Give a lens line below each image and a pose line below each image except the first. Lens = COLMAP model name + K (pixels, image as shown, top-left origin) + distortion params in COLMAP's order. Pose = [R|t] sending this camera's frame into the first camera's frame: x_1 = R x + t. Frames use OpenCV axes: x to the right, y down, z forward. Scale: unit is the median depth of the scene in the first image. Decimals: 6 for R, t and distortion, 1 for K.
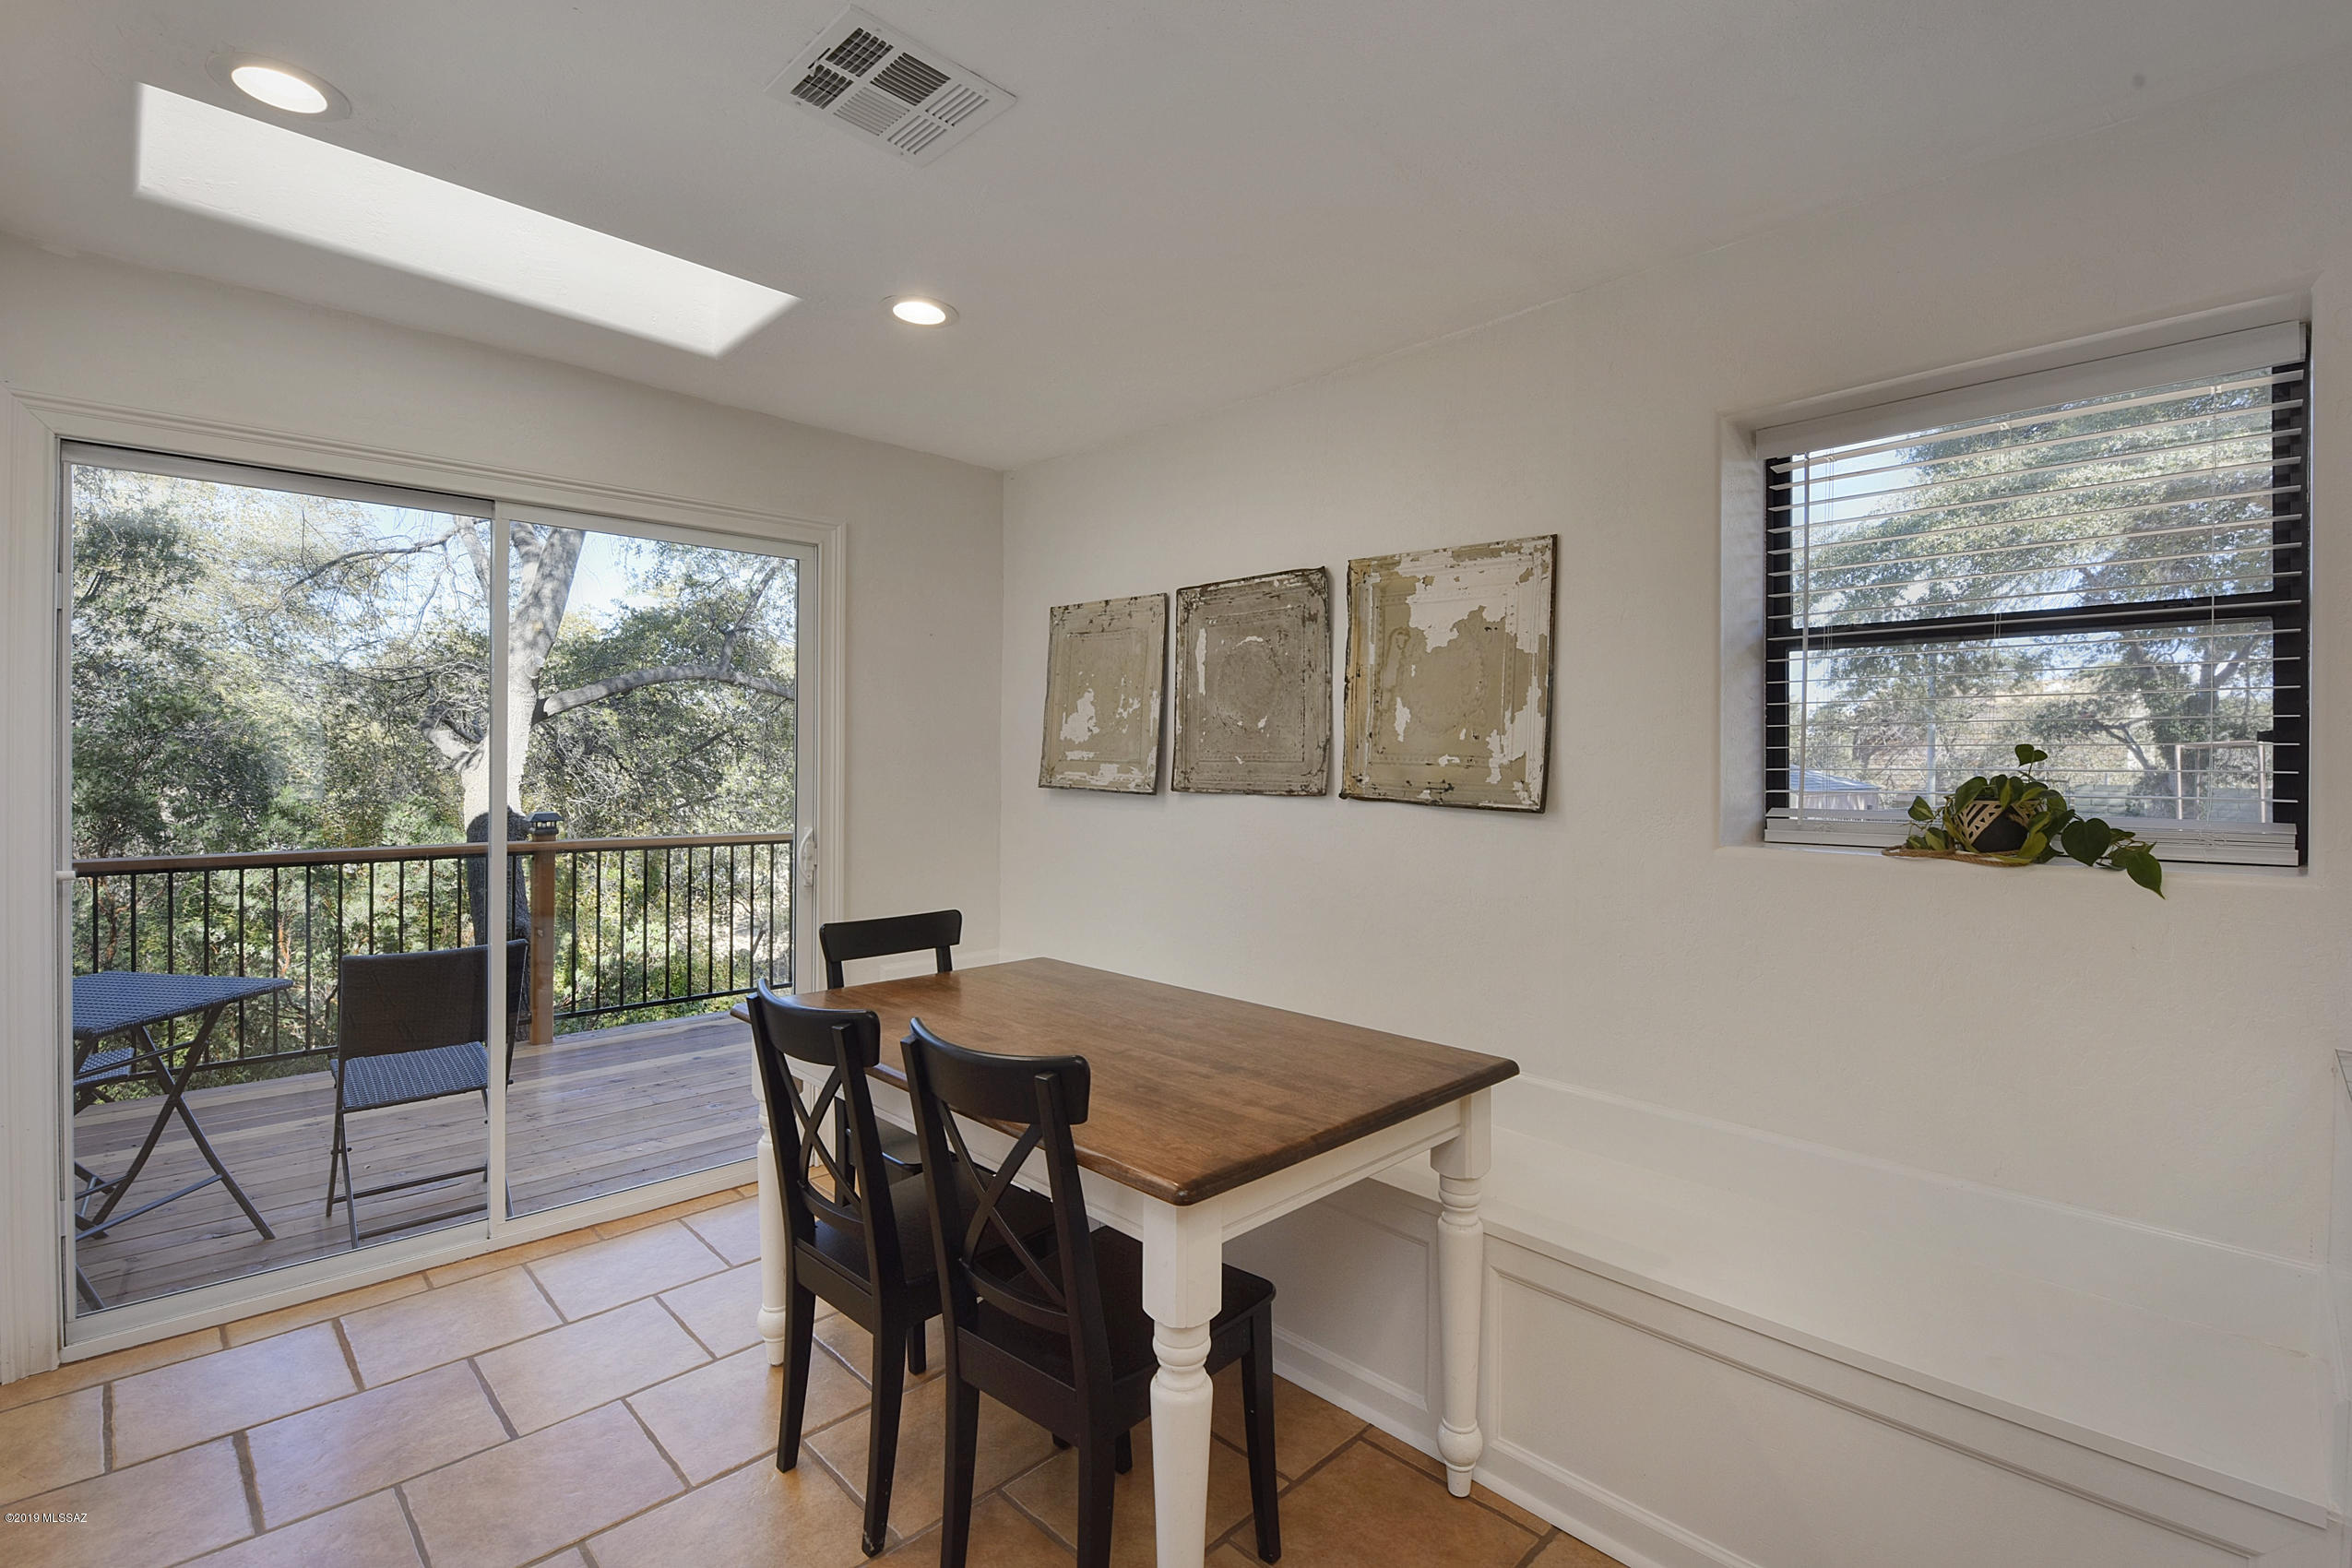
lens RADIAL K [[1059.6, 0, 1165.1], [0, 1059.6, 778.1], [0, 0, 1]] dist [-0.000892, -0.007229]
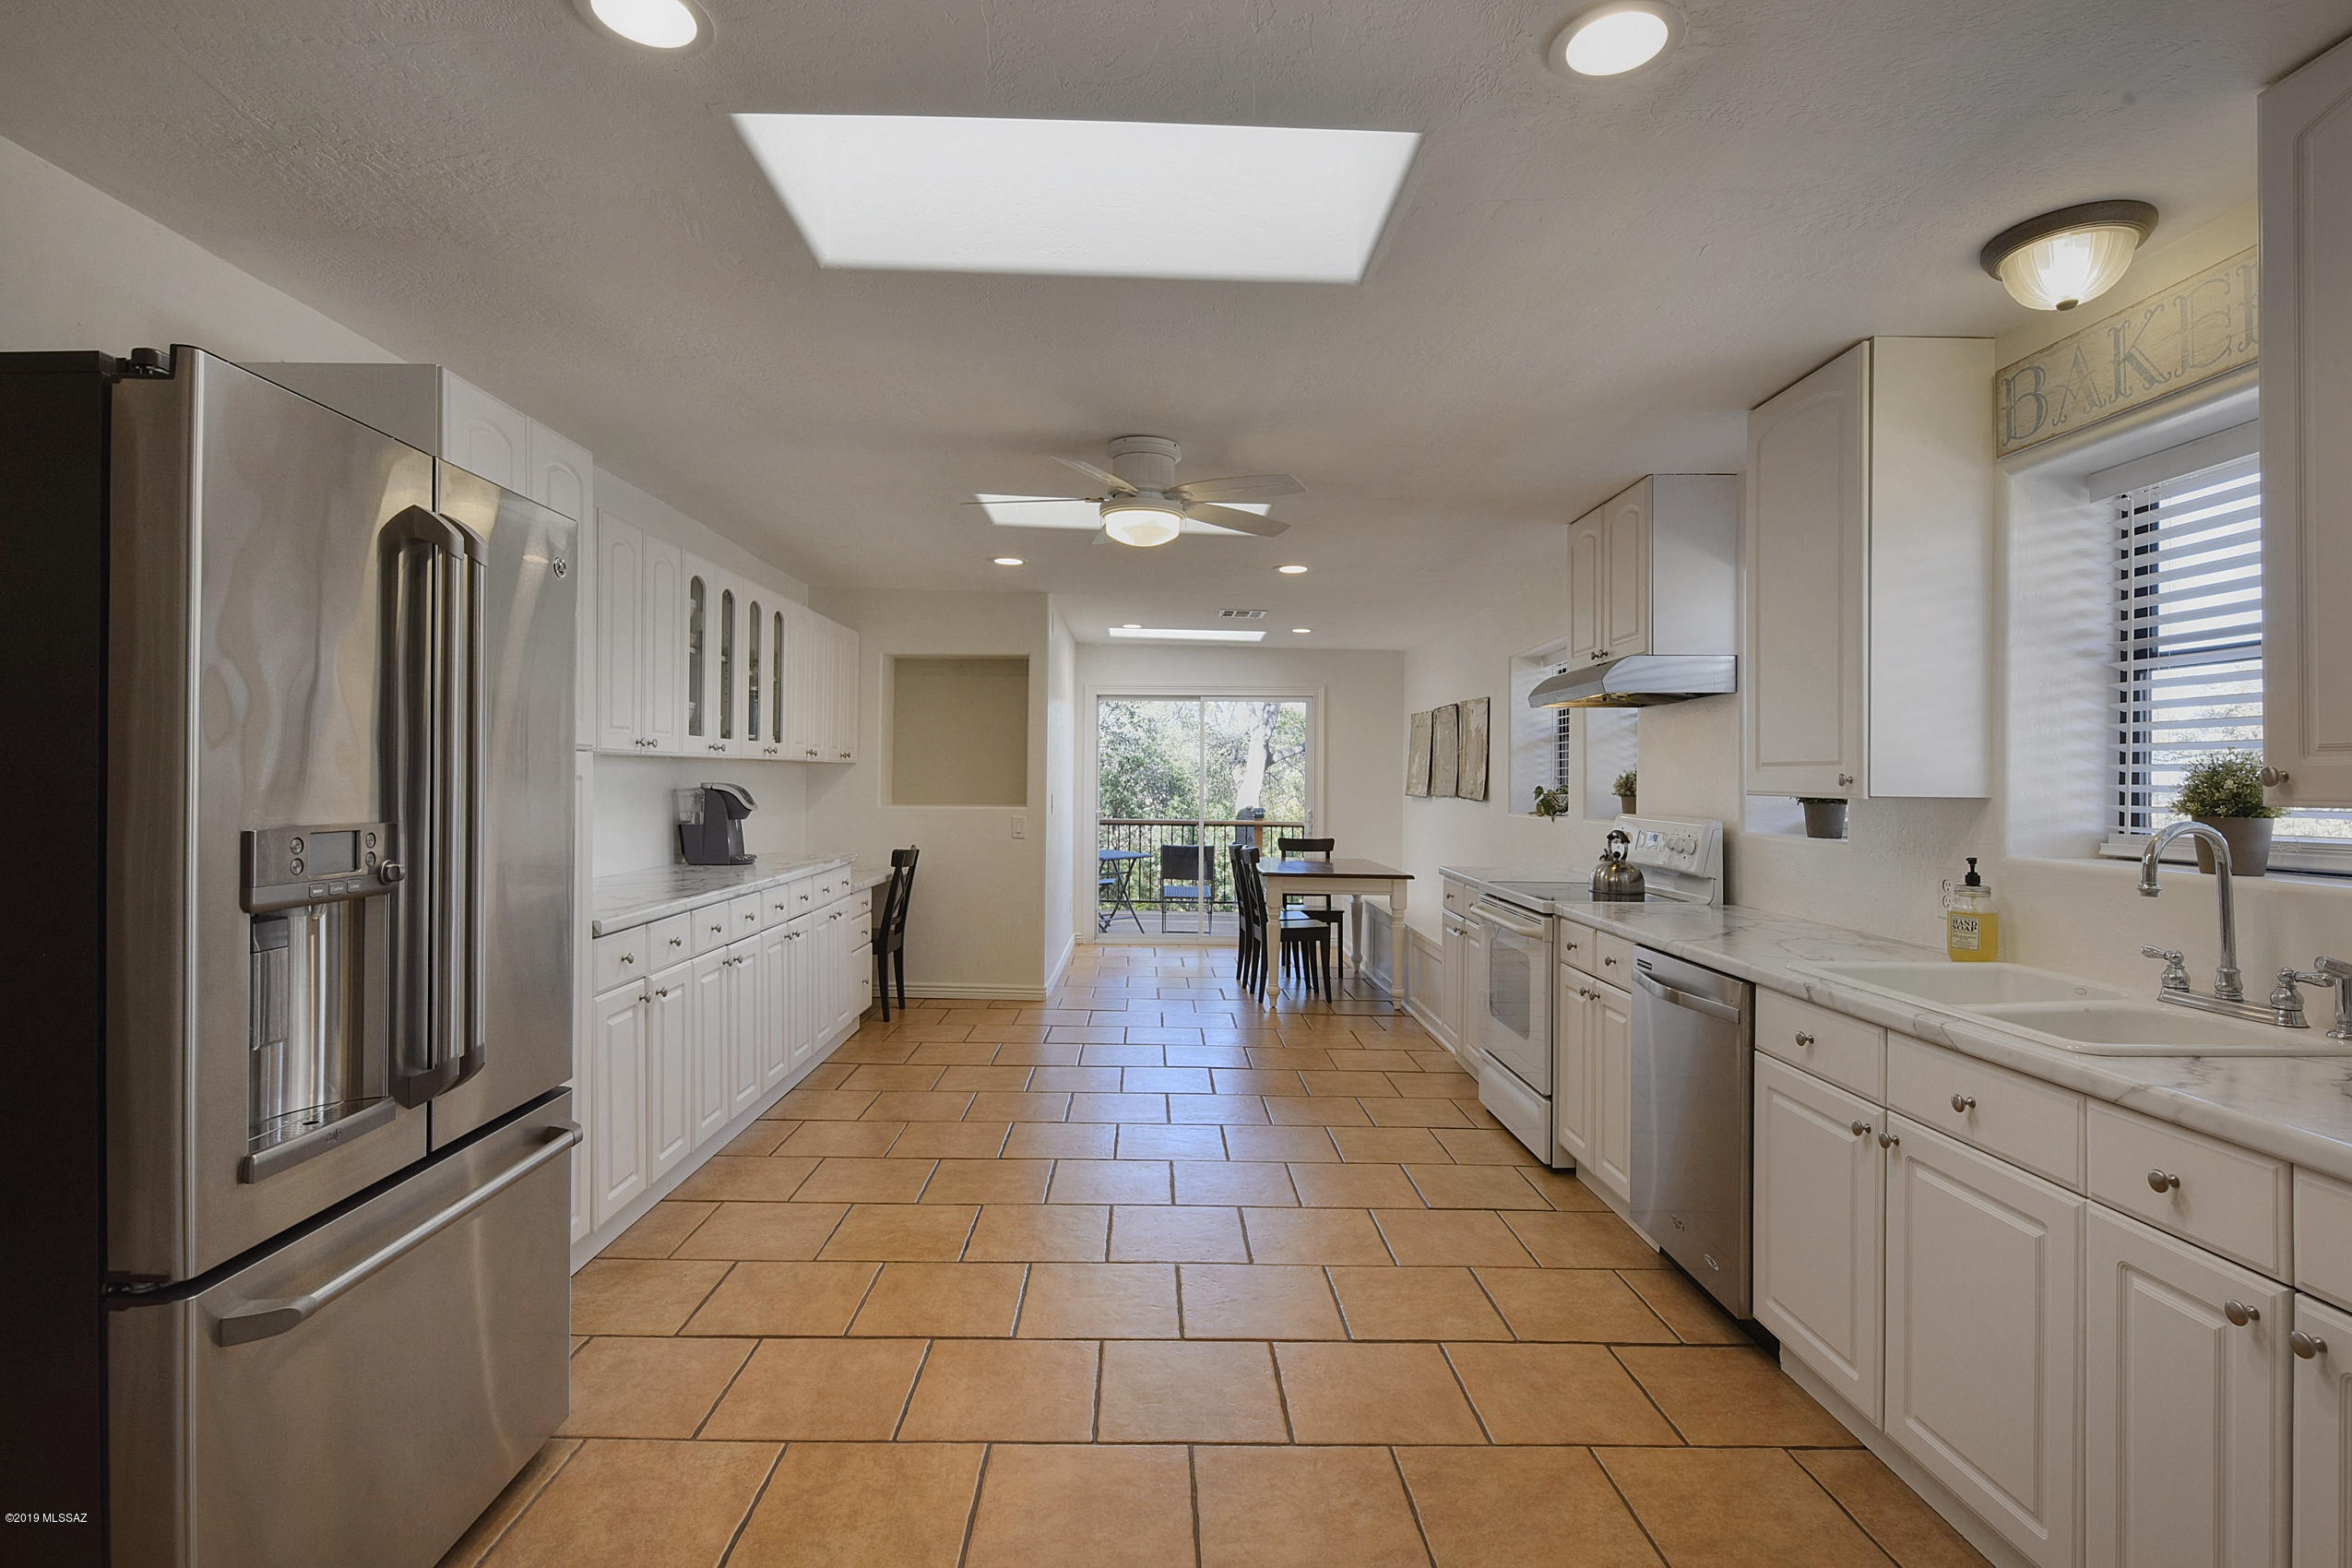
lens RADIAL K [[1059.6, 0, 1165.1], [0, 1059.6, 778.1], [0, 0, 1]] dist [-0.000892, -0.007229]
pose [[0.725026, -0.004212, -0.688709, 1.167905], [-0.011967, 0.999753, -0.018712, 0.024895], [0.688617, 0.021808, 0.724797, -1.080891]]
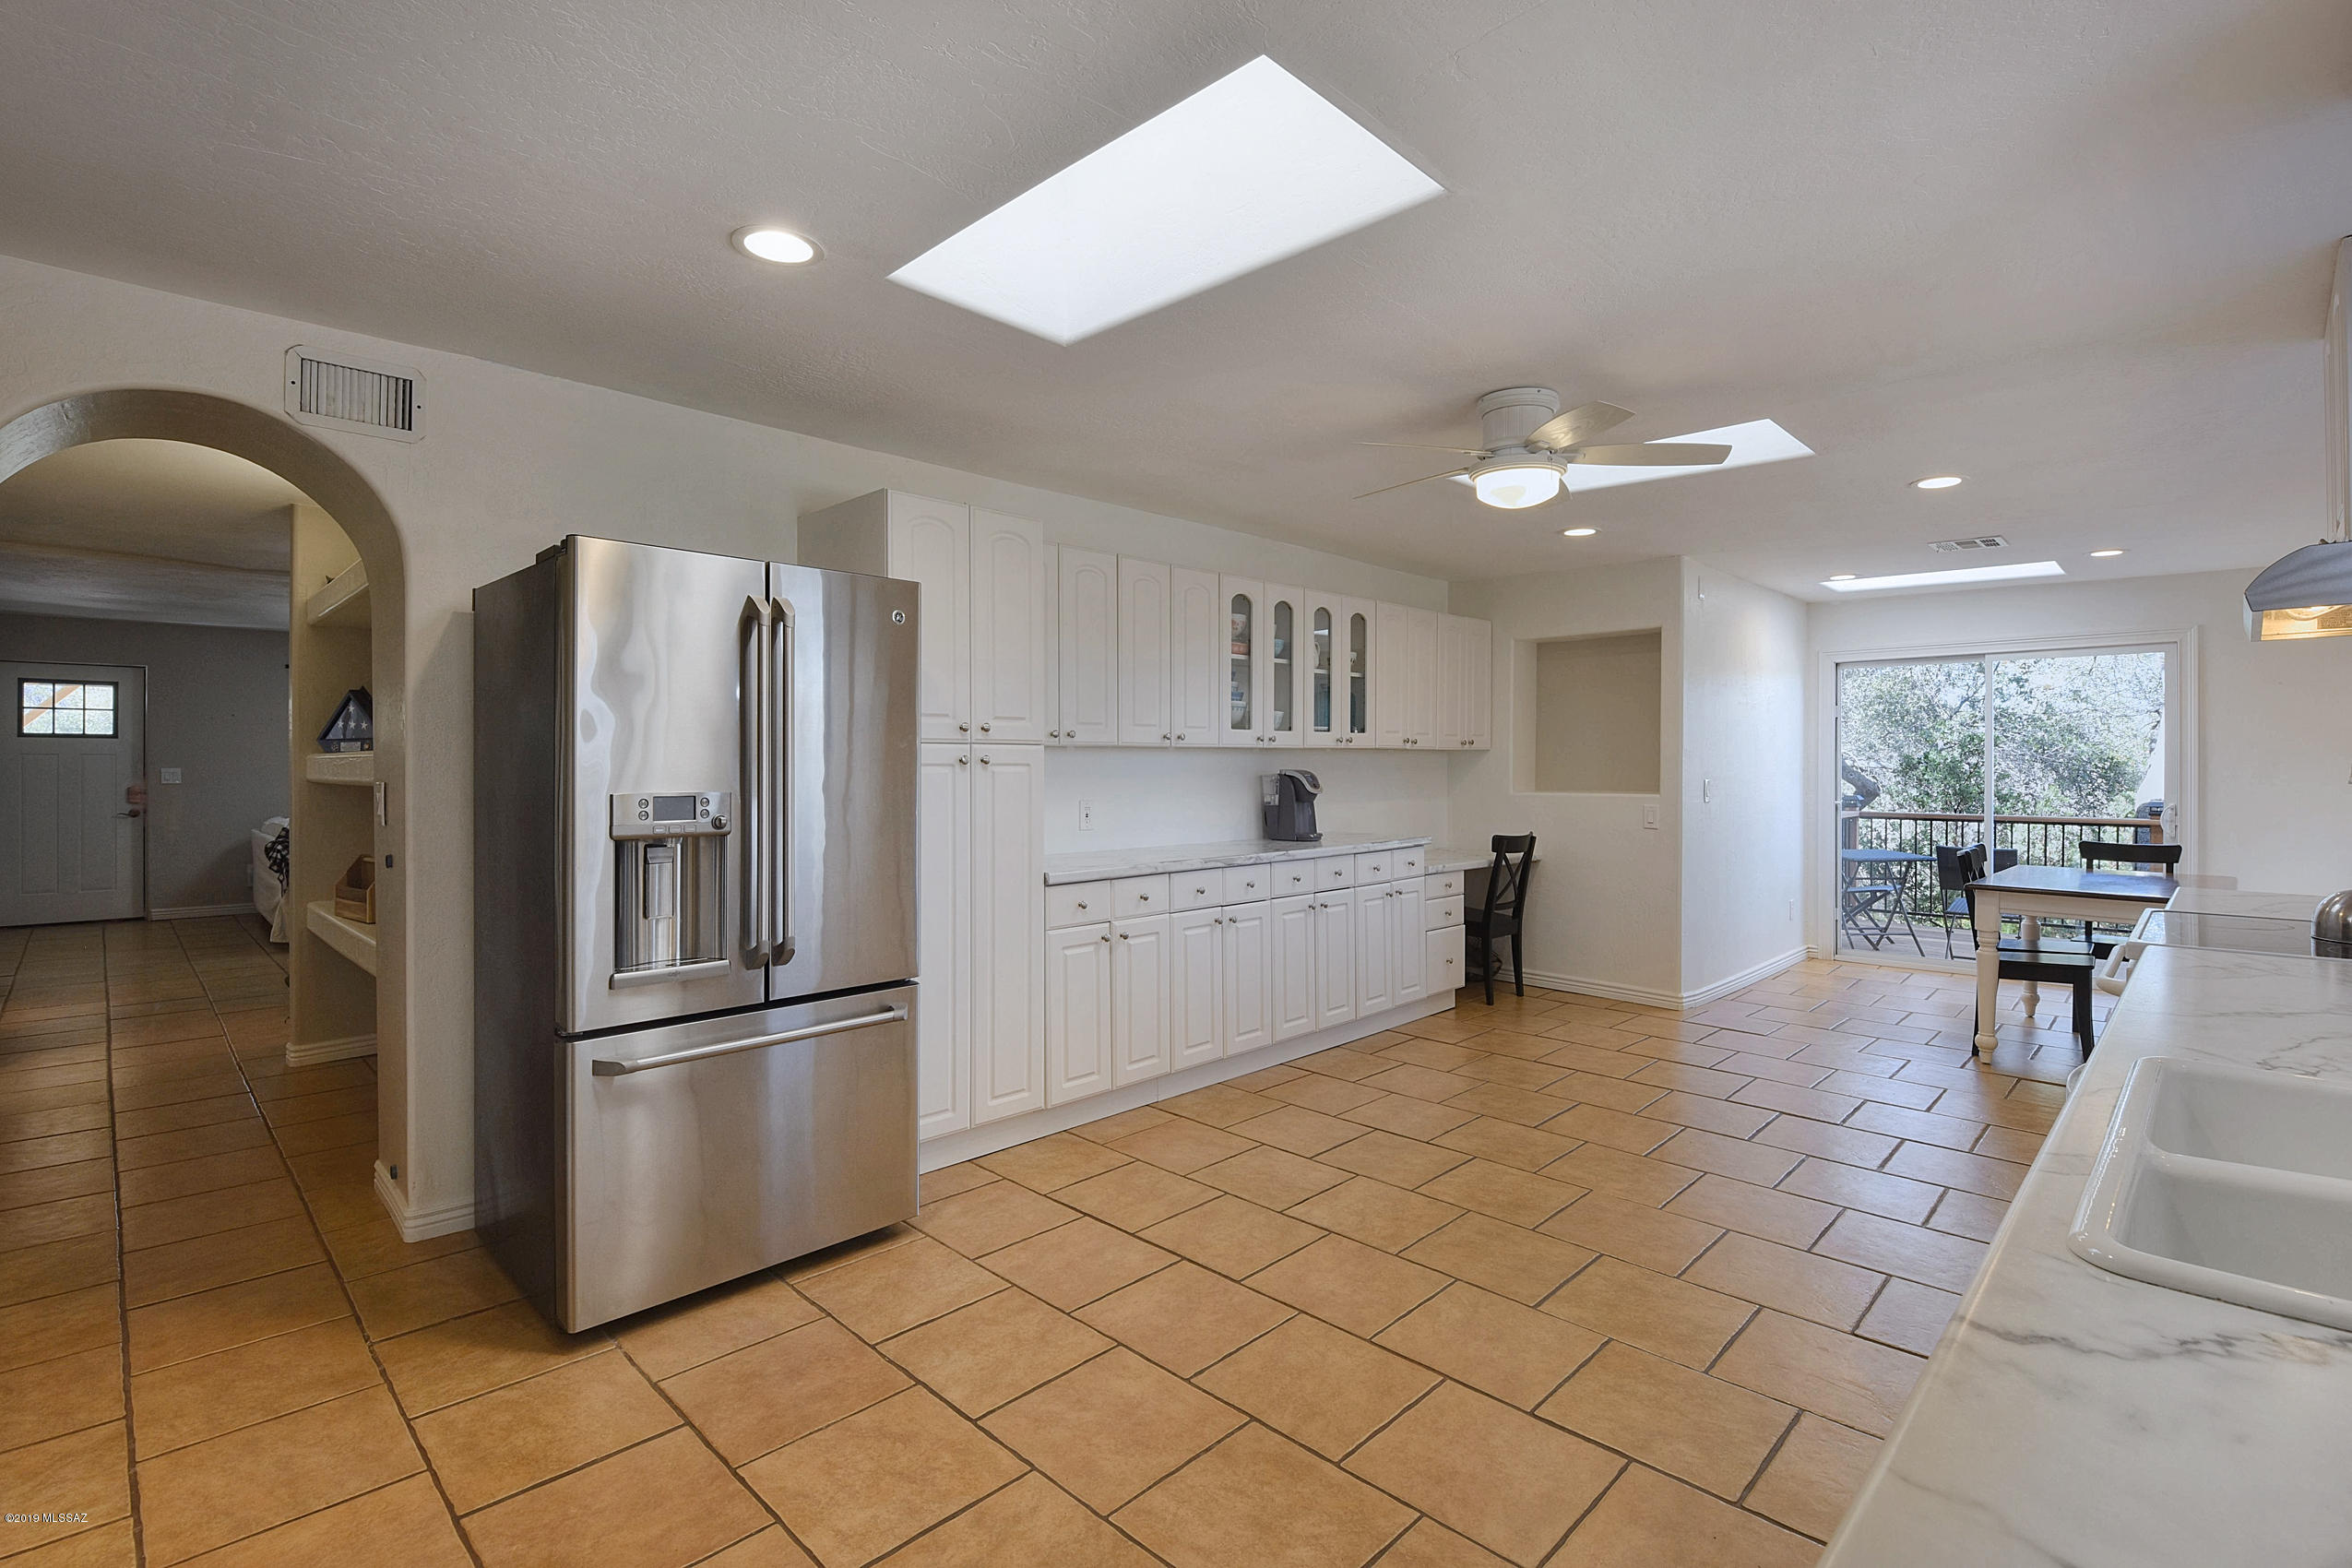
lens RADIAL K [[1070.3, 0, 1243.6], [0, 1070.3, 773.3], [0, 0, 1]] dist [-0.002401, -0.000319]
pose [[0.047335, -0.002526, -0.998876, 1.385035], [-0.013074, 0.999910, -0.003148, 0.023440], [0.998794, 0.013209, 0.047298, -0.647835]]
